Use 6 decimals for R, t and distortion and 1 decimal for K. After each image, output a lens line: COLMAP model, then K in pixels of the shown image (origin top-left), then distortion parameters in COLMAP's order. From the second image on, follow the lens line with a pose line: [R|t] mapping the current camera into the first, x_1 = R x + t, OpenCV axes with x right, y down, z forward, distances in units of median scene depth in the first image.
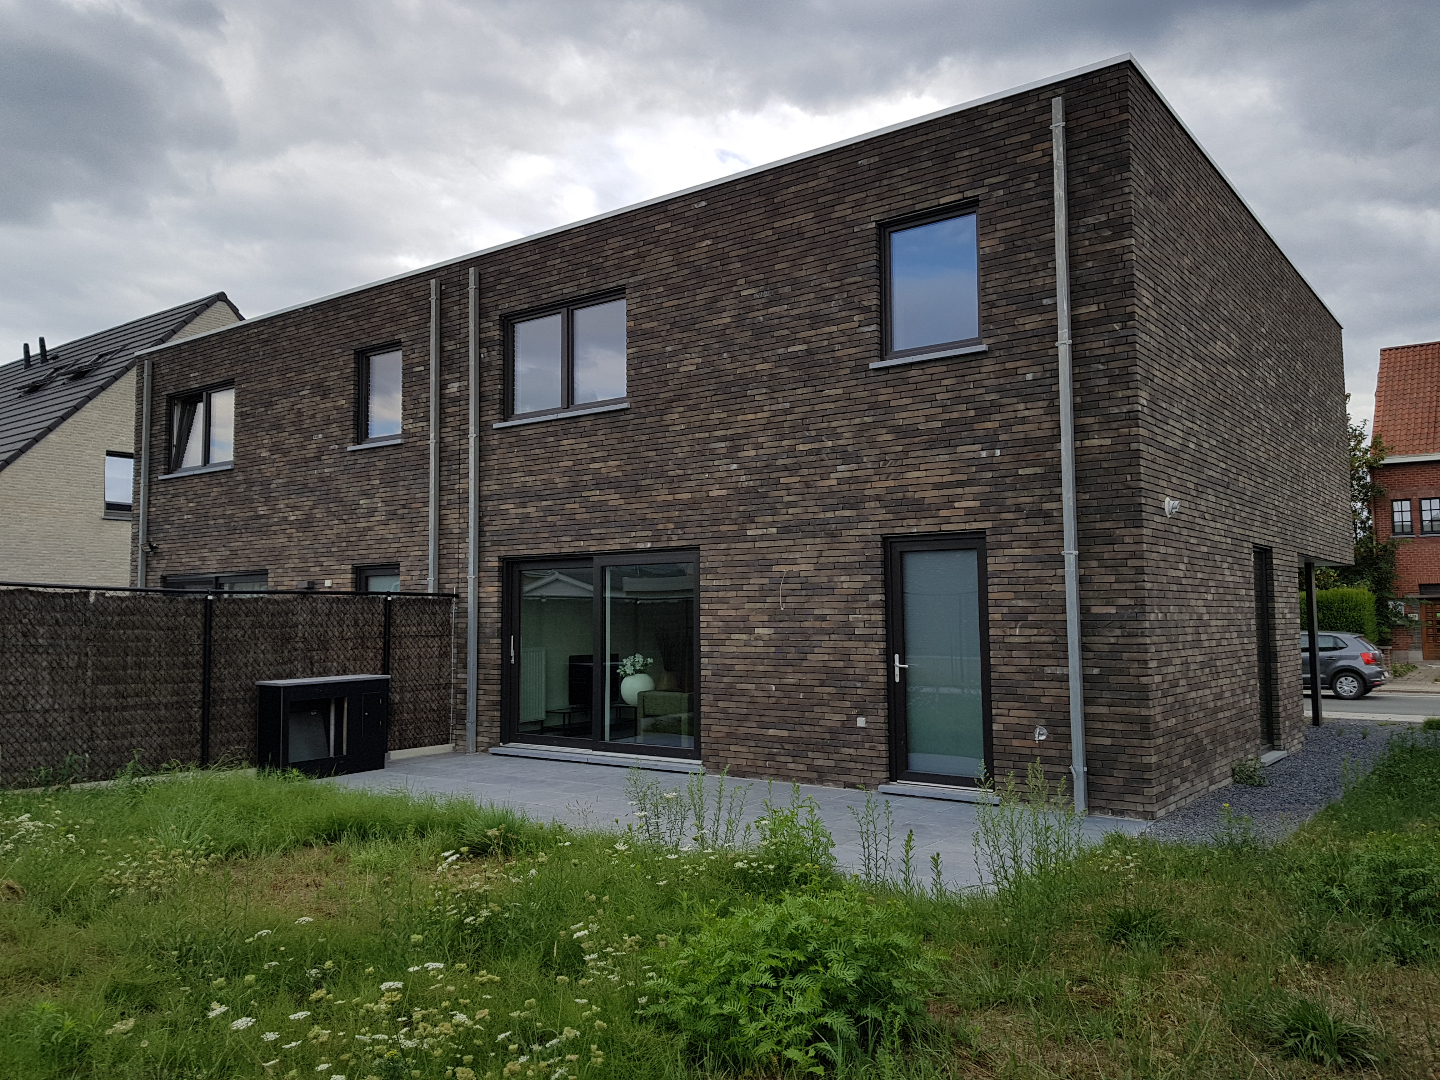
lens RADIAL K [[1138.0, 0, 709.8], [0, 1138.0, 538.7], [0, 0, 1]] dist [0.053410, -0.095091]
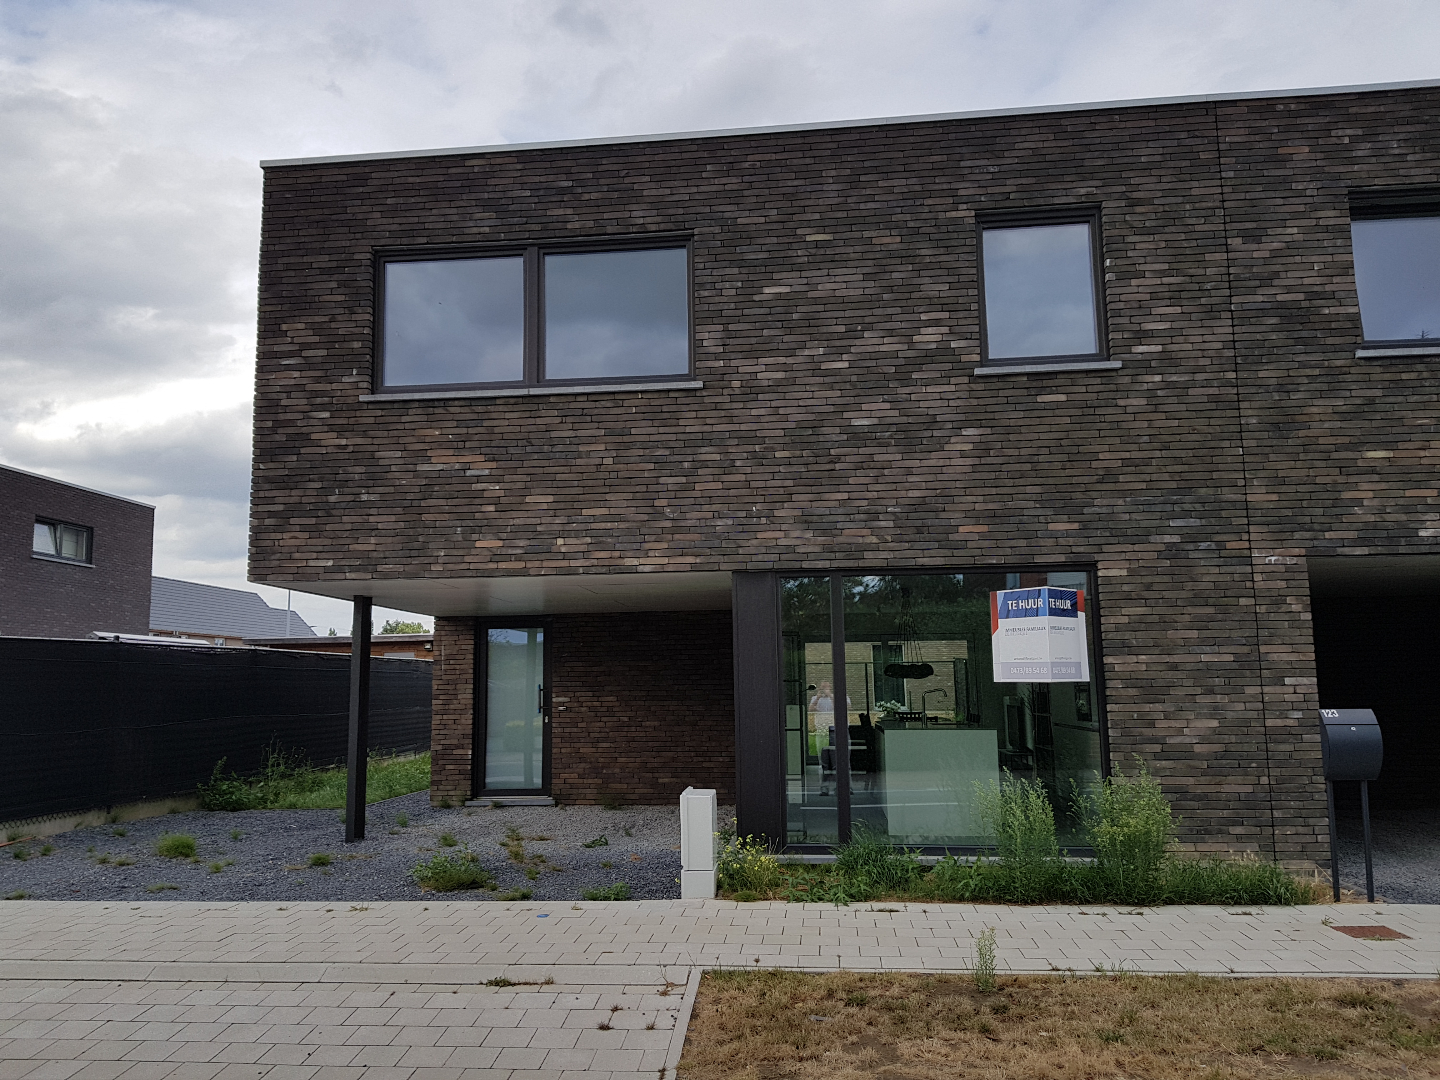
lens RADIAL K [[1138.0, 0, 709.8], [0, 1138.0, 538.7], [0, 0, 1]] dist [0.053410, -0.095091]
pose [[0.859310, 0.052159, 0.508789, -0.396299], [-0.027431, 0.998055, -0.055988, 0.026935], [-0.510719, 0.034155, 0.859069, 0.291090]]
